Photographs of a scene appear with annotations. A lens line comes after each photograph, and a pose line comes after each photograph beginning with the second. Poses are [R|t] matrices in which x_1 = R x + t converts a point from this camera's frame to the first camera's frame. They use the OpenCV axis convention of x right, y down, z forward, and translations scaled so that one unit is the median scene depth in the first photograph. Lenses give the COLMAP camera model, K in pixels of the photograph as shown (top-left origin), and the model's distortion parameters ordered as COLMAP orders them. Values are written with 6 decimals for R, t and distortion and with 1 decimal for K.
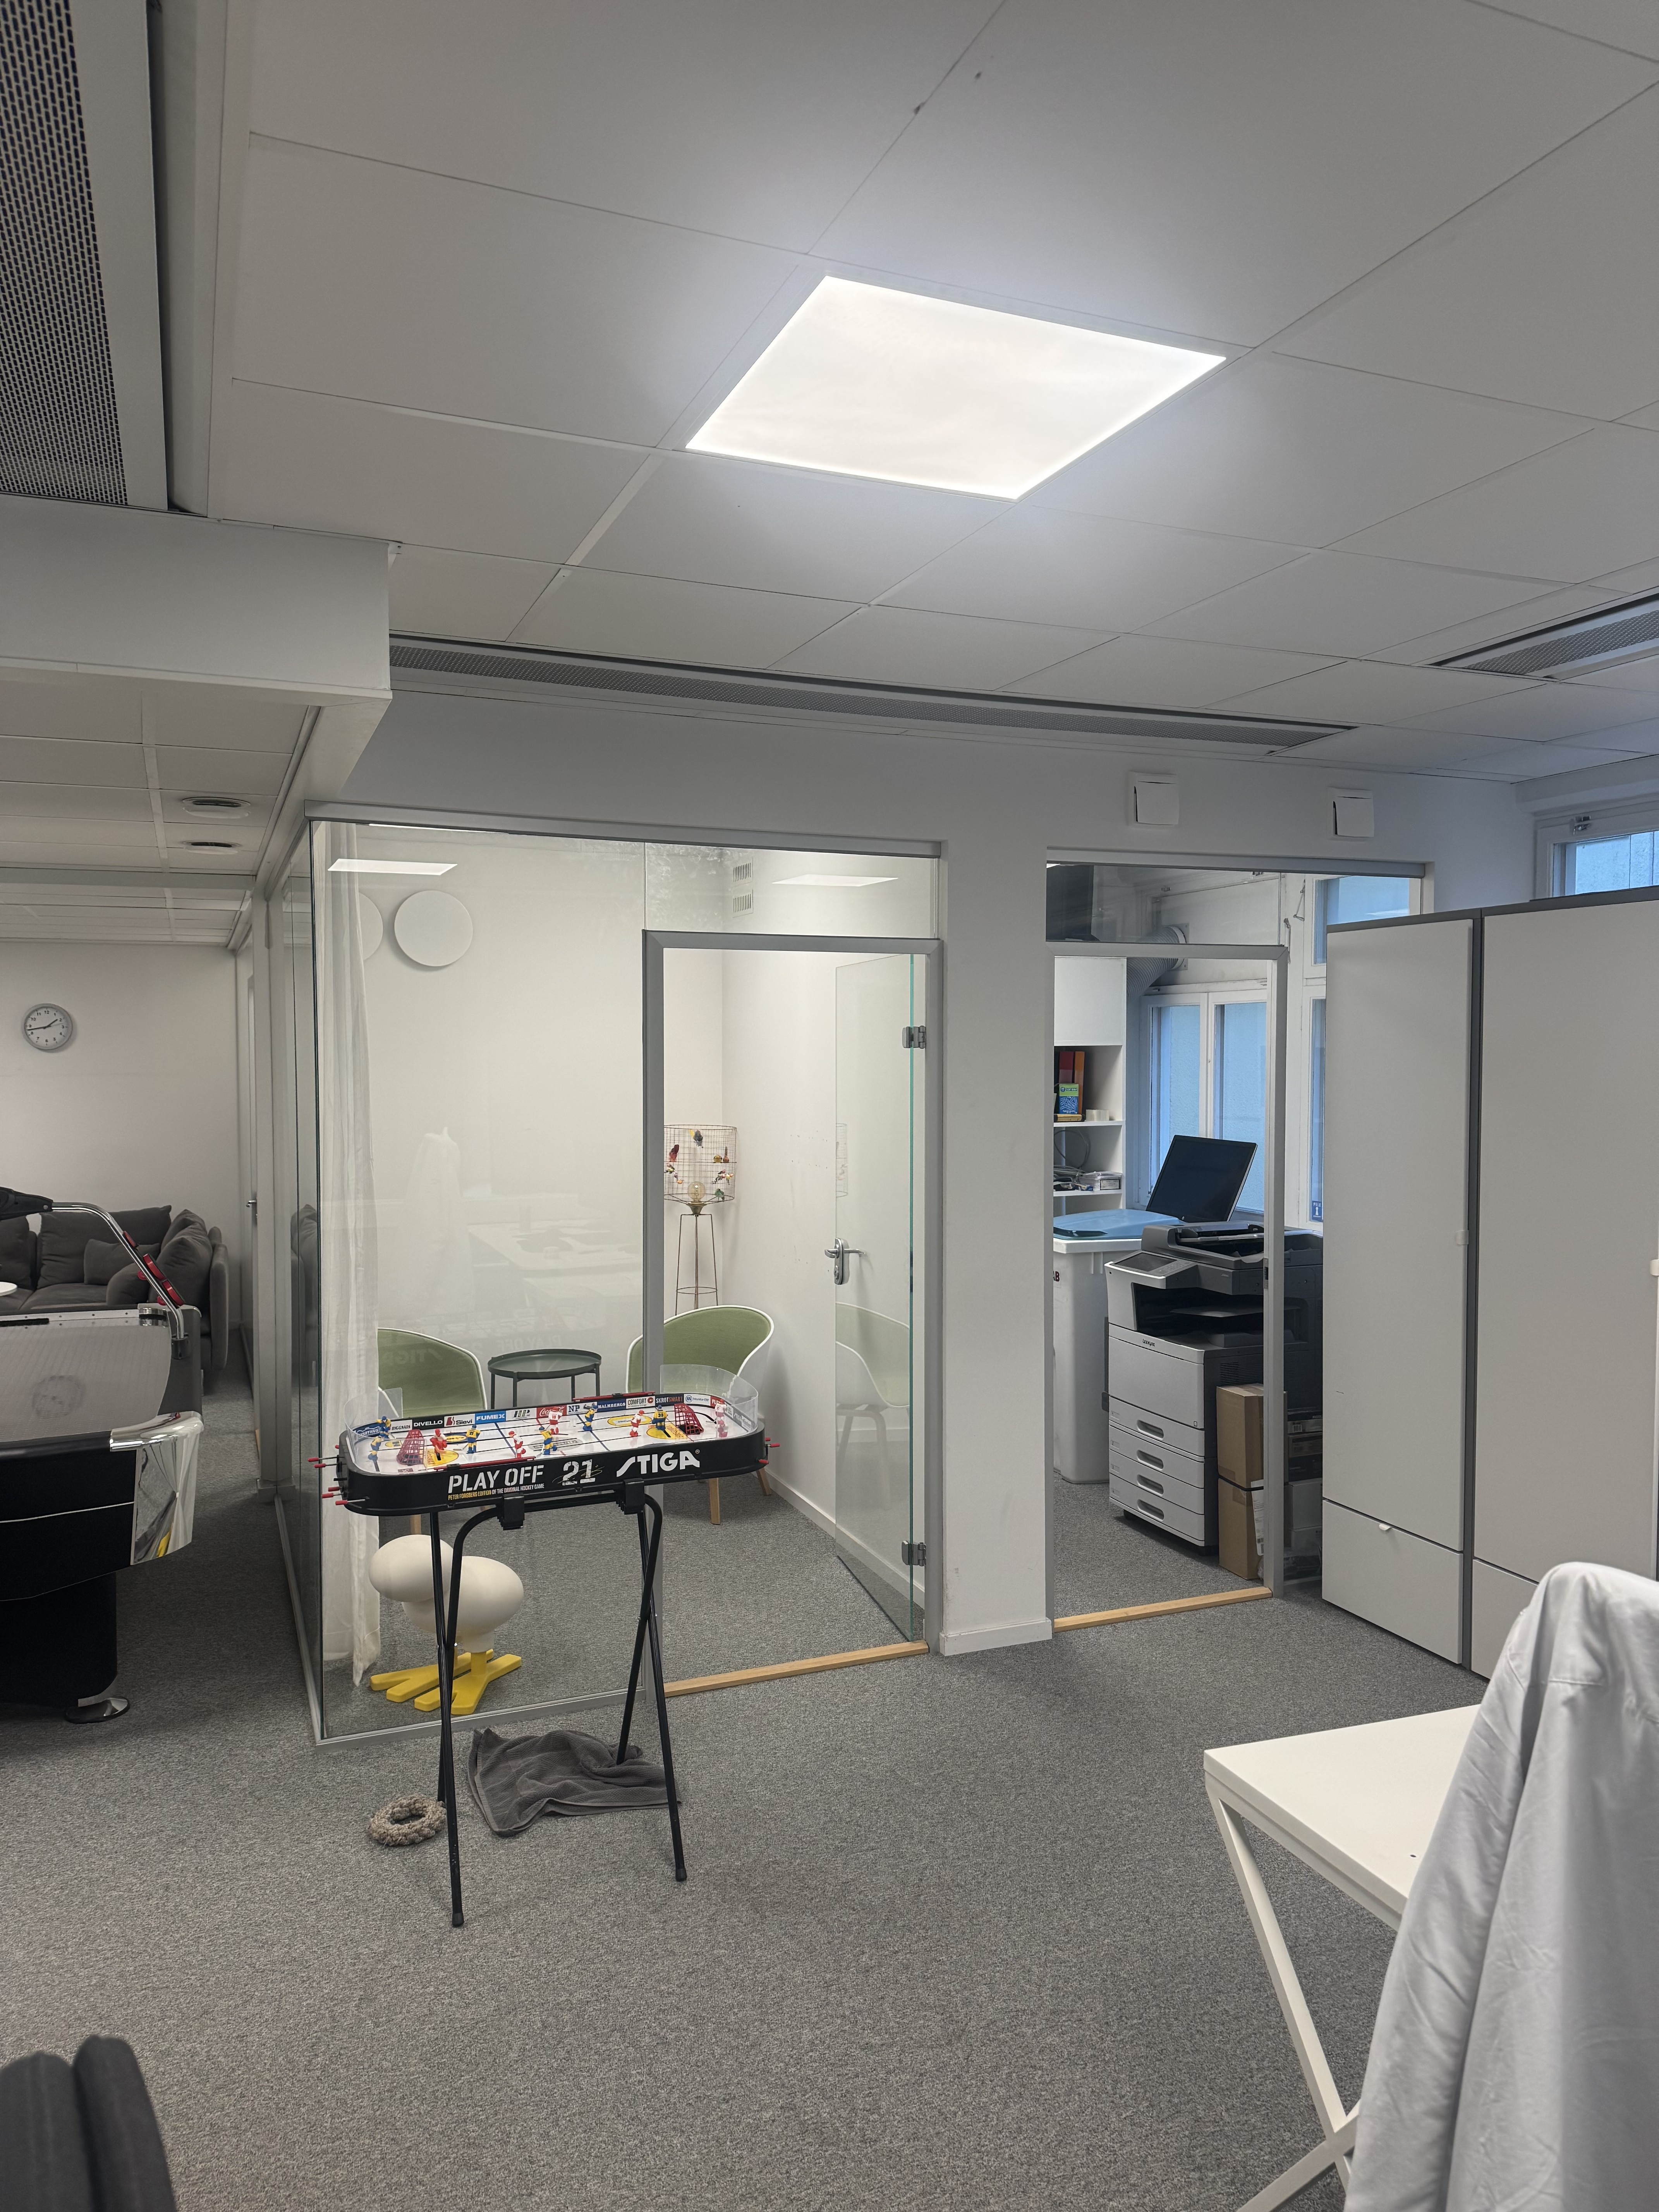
lens RADIAL K [[1562.8, 0, 826.2], [0, 1562.8, 1106.9], [0, 0, 1]] dist [0.080361, -0.037571]
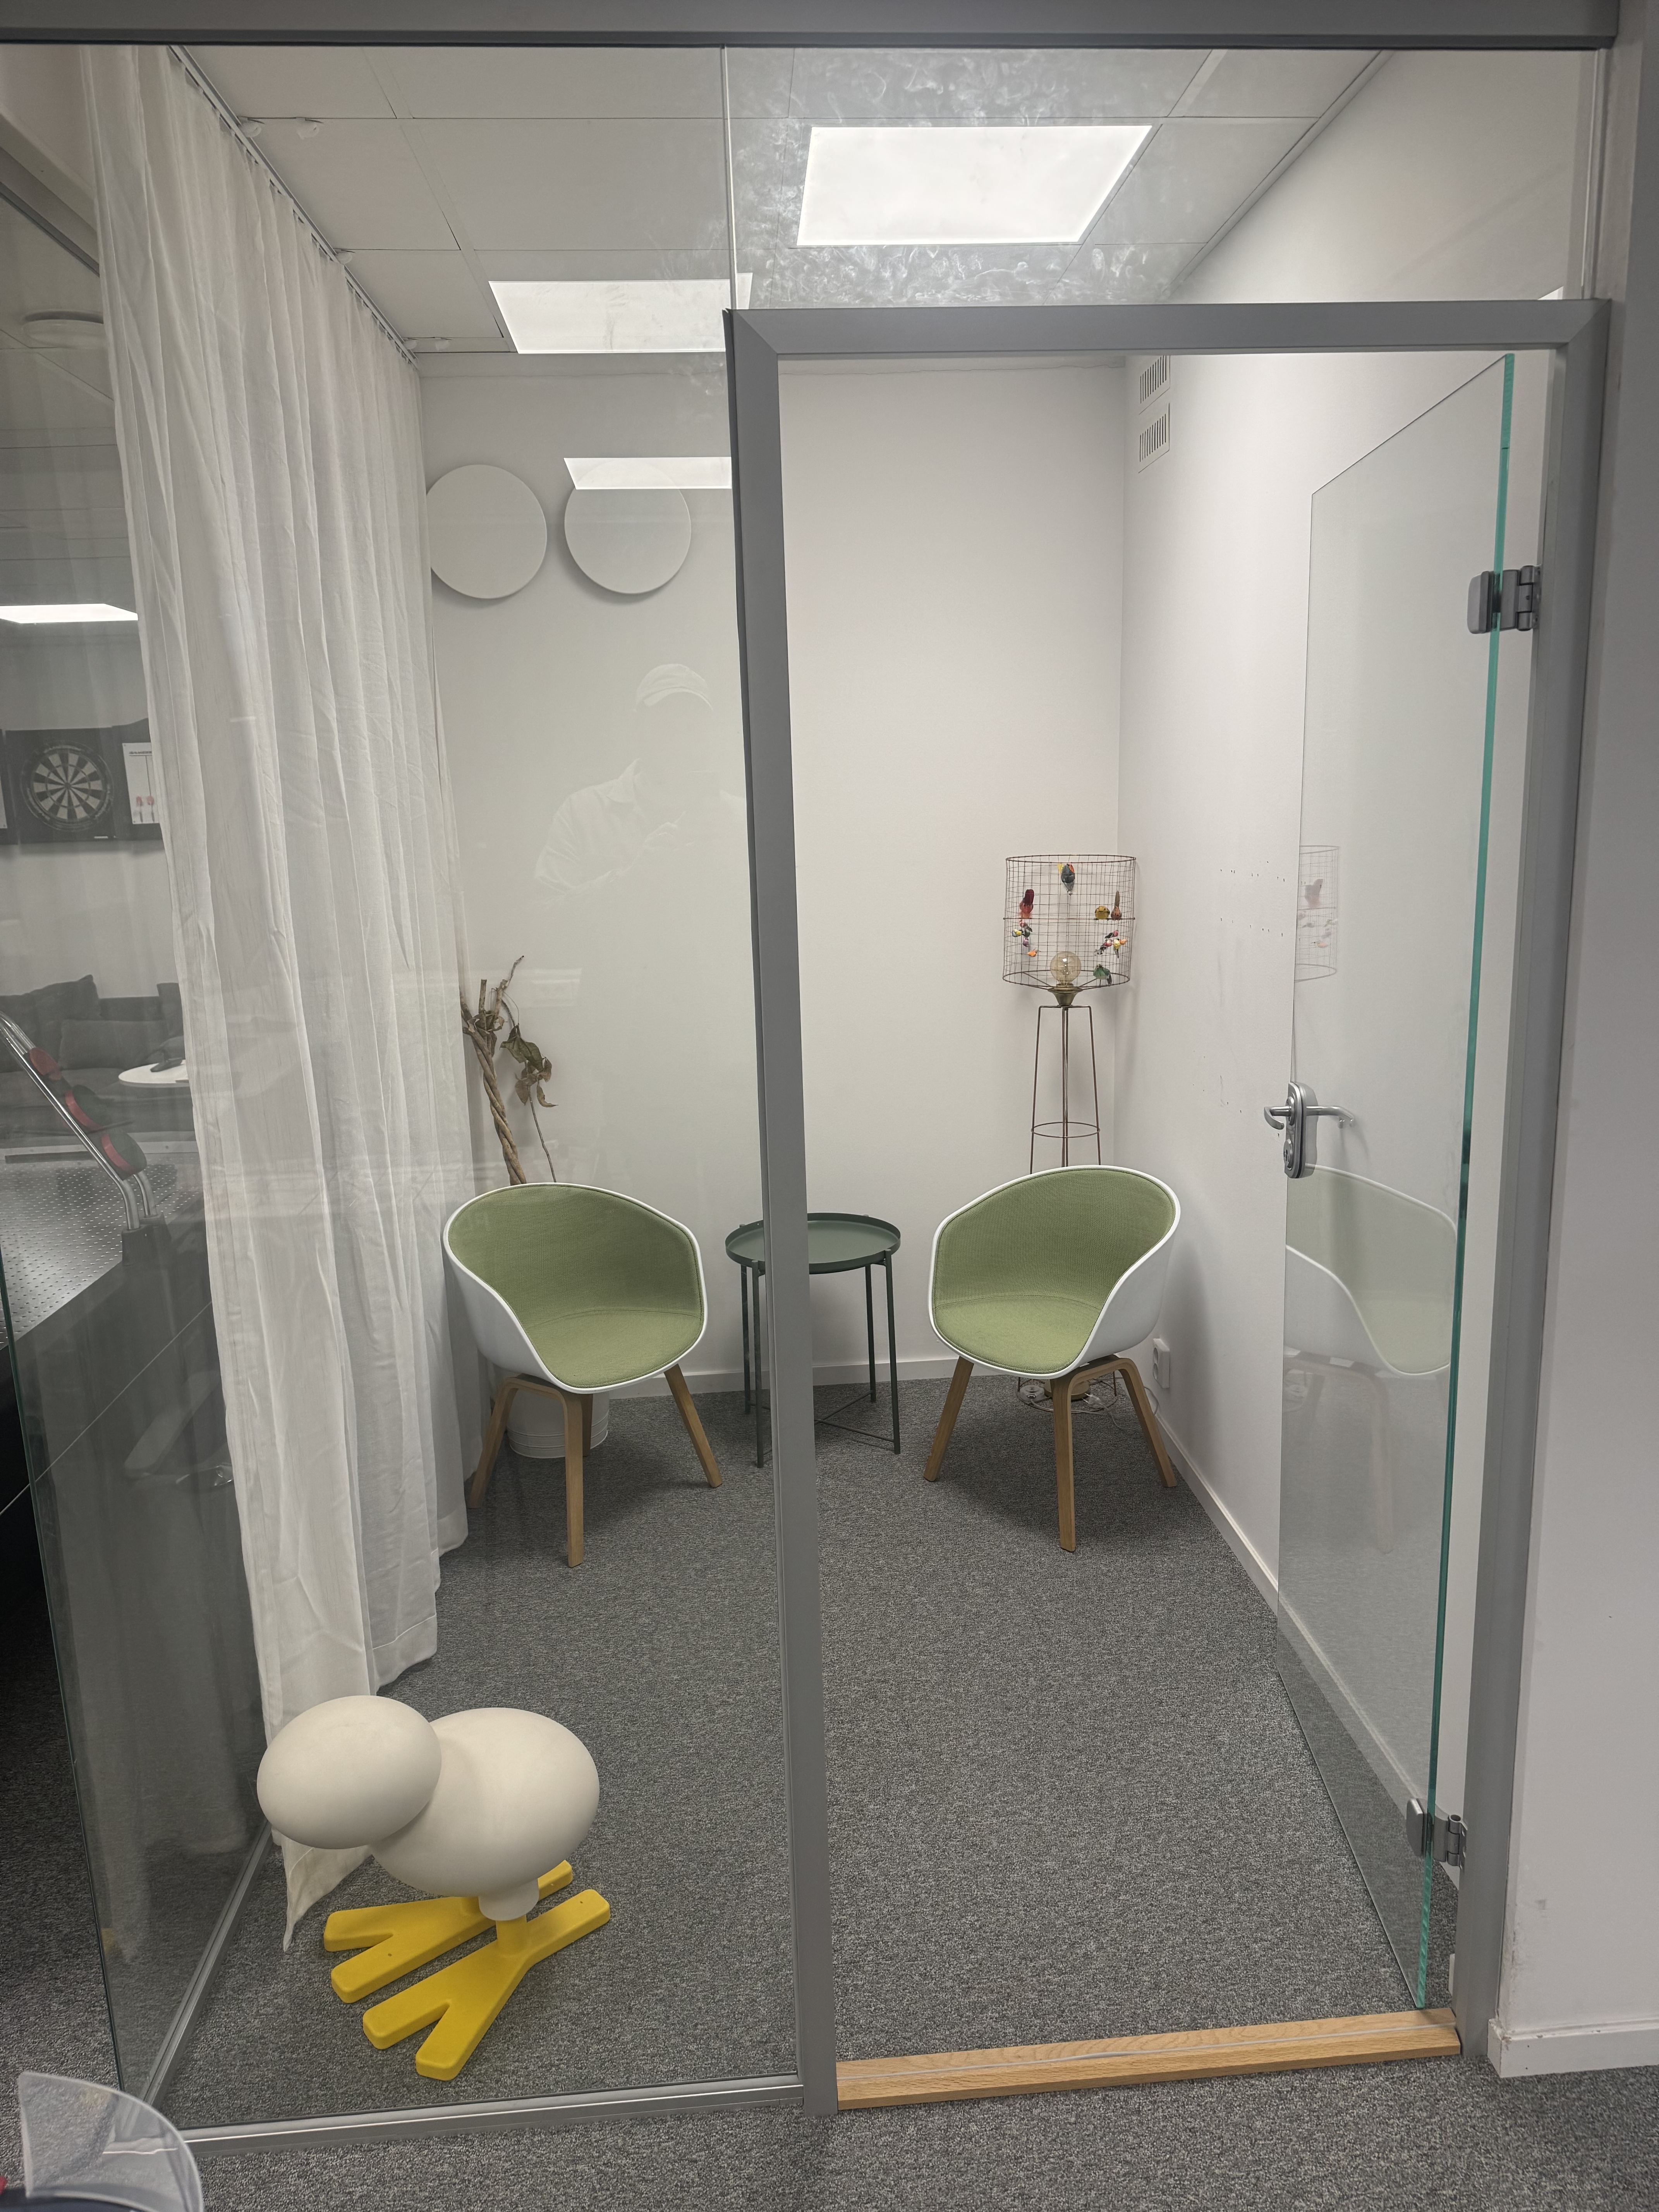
lens RADIAL K [[1562.8, 0, 828.5], [0, 1562.8, 1100.8], [0, 0, 1]] dist [0.080361, -0.037571]
pose [[0.948855, 0.038318, -0.313379, 0.022673], [0.016622, 0.985168, 0.170786, 0.000641], [0.315275, -0.167260, 0.934144, 0.458705]]
